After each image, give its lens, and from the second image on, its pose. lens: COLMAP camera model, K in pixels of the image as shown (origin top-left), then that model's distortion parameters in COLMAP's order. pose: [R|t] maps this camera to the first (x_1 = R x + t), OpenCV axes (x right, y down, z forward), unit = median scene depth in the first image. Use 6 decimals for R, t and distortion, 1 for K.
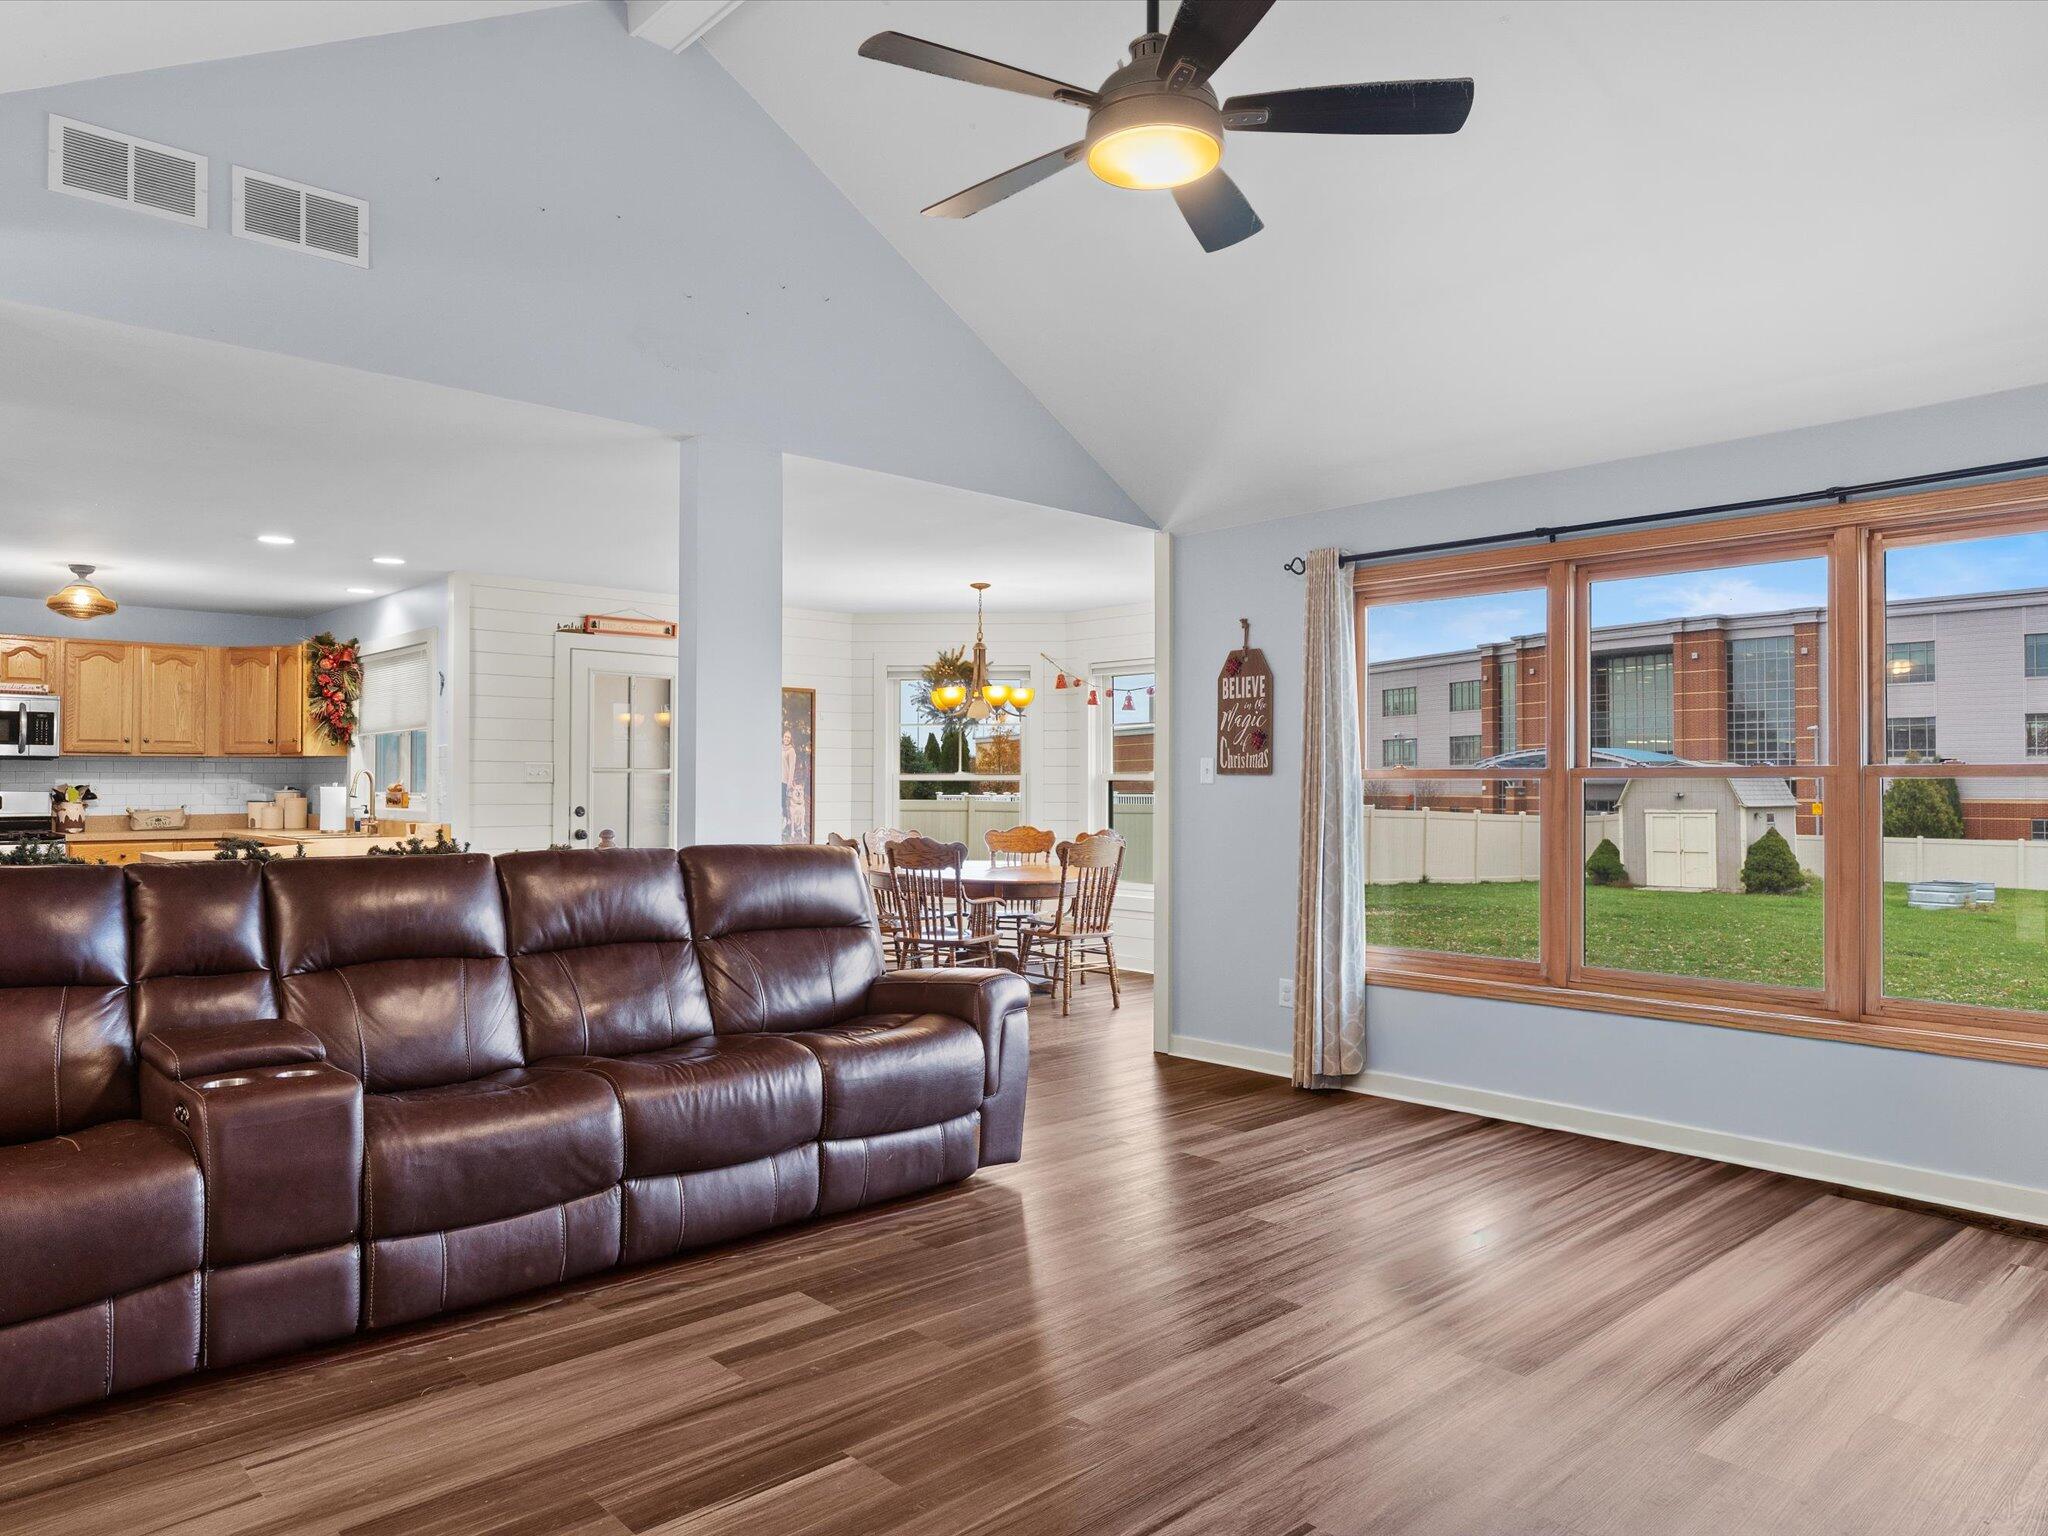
lens RADIAL K [[1332.2, 0, 1025.9], [0, 1332.2, 761.2], [0, 0, 1]] dist [-0.005946, -0.003068]
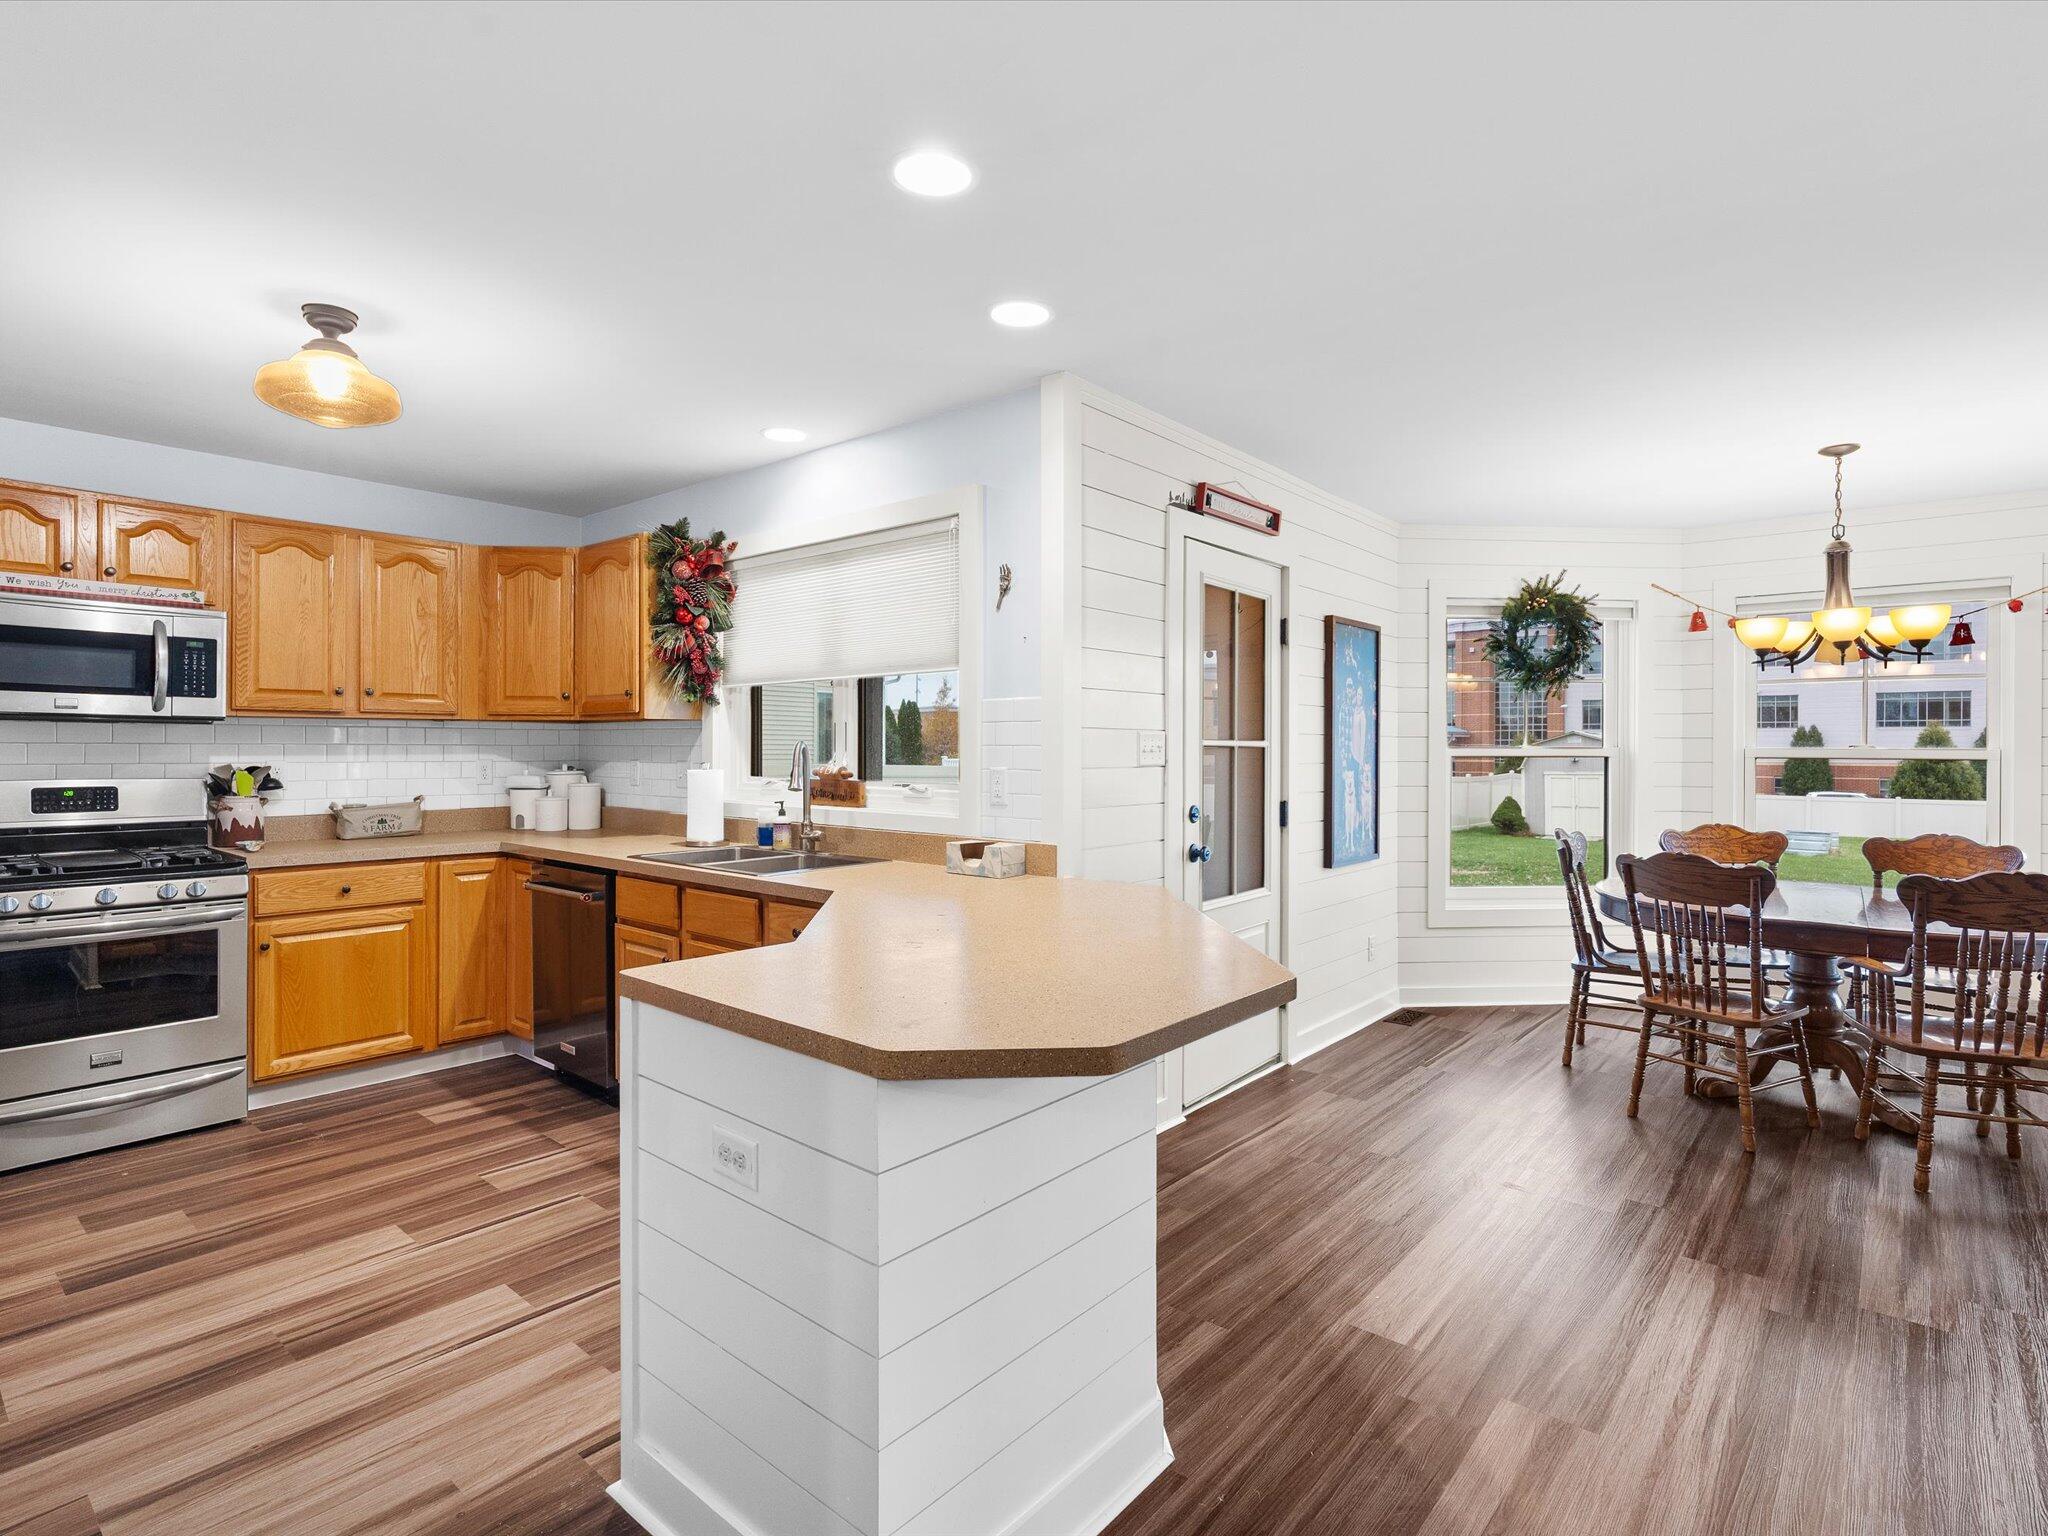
lens RADIAL K [[1035.3, 0, 1021.5], [0, 1035.3, 748.7], [0, 0, 1]] dist [-0.011092, 0.002005]
pose [[0.994241, 0.001187, 0.107164, -0.419722], [-0.003149, 0.999830, 0.018145, 0.000702], [-0.107125, -0.018378, 0.994076, 0.503617]]
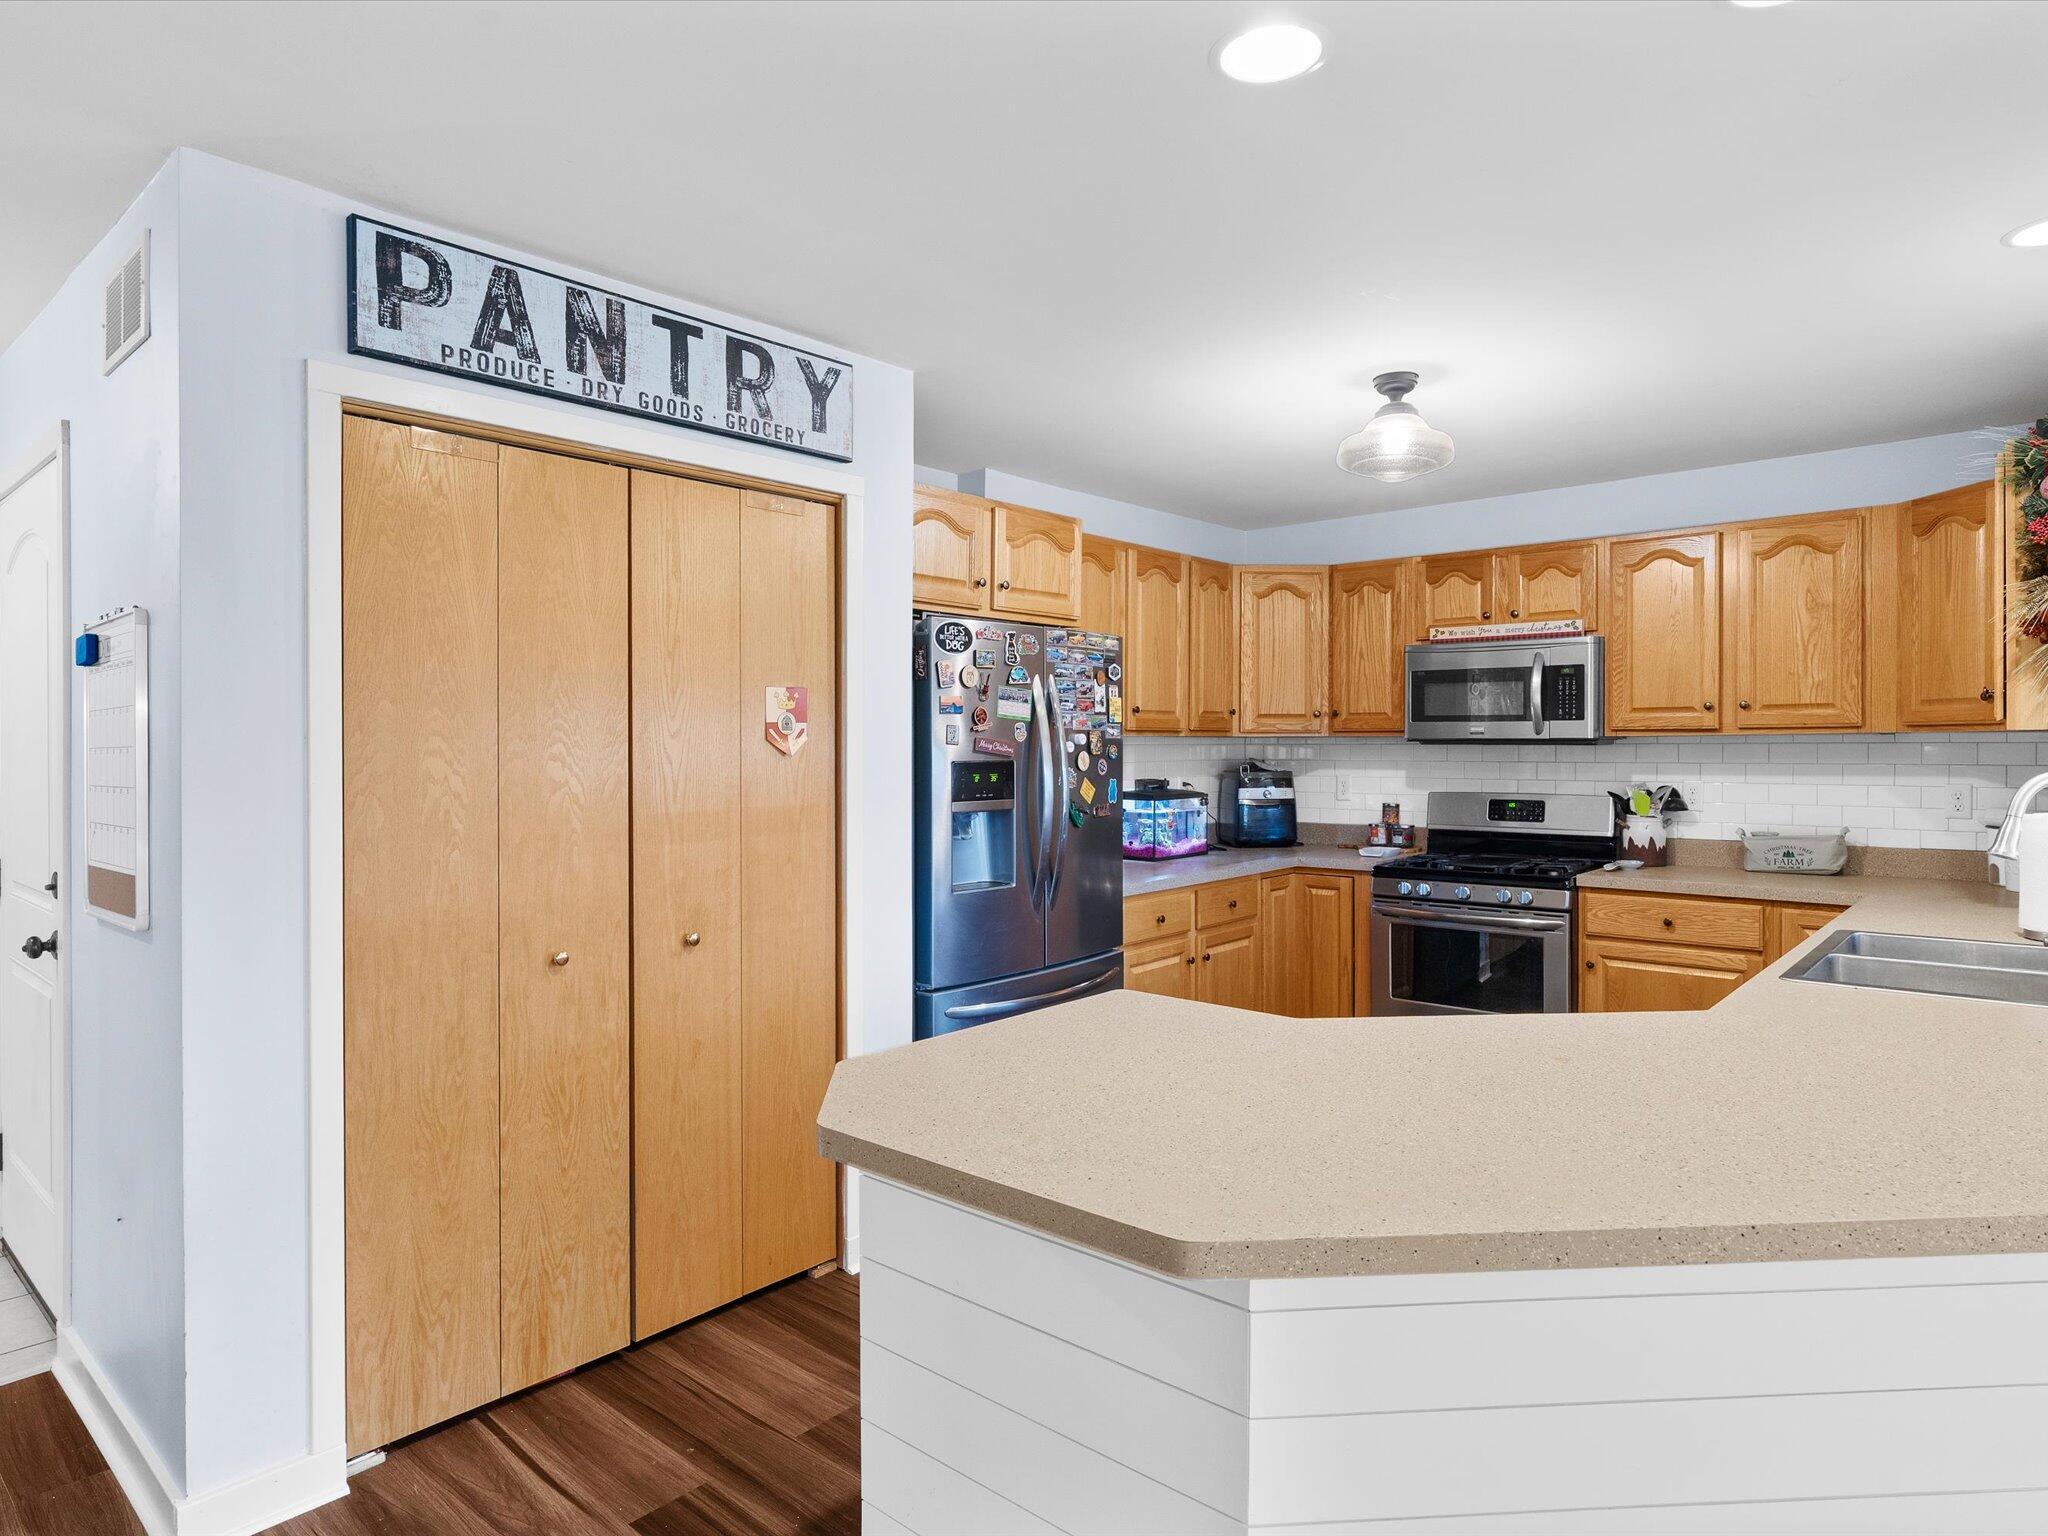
lens RADIAL K [[1187.6, 0, 1016.2], [0, 1187.6, 753.0], [0, 0, 1]] dist [-0.008335, 0.004166]
pose [[0.092385, 0.003406, -0.995718, -0.218109], [0.020784, 0.999770, 0.005349, -0.005143], [0.995506, -0.021189, 0.092293, 0.669589]]
